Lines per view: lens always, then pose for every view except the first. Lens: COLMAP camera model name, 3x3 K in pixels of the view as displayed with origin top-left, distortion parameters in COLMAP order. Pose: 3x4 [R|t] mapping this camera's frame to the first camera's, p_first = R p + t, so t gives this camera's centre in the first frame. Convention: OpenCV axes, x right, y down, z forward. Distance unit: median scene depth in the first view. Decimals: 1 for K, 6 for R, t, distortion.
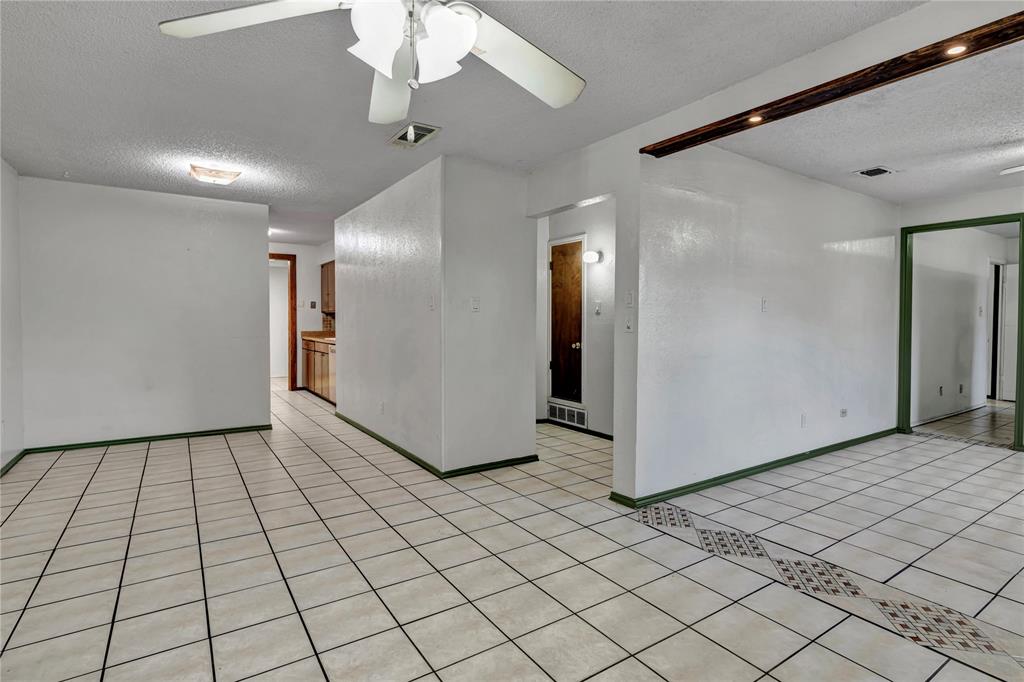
lens RADIAL K [[501.5, 0, 510.1], [0, 501.5, 338.1], [0, 0, 1]] dist [0.000969, 0.000311]
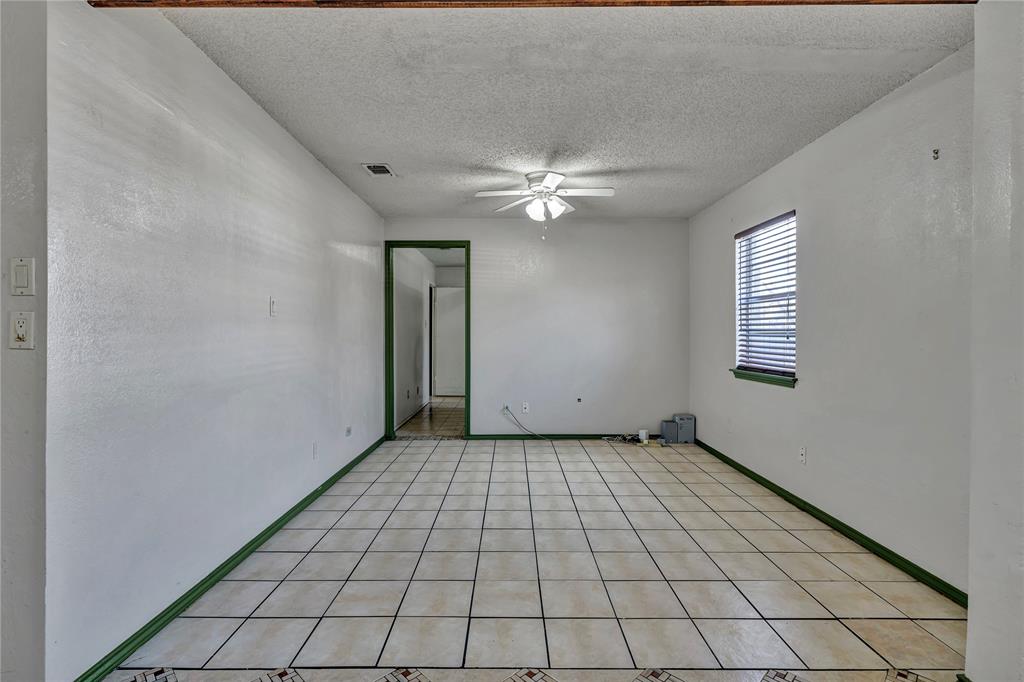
lens RADIAL K [[523.5, 0, 509.4], [0, 523.5, 333.1], [0, 0, 1]] dist [-0.001813, -0.000419]
pose [[0.579975, -0.002681, 0.814630, 0.076197], [0.032443, 0.999277, -0.019810, -0.001232], [-0.813988, 0.037918, 0.579643, 0.256179]]
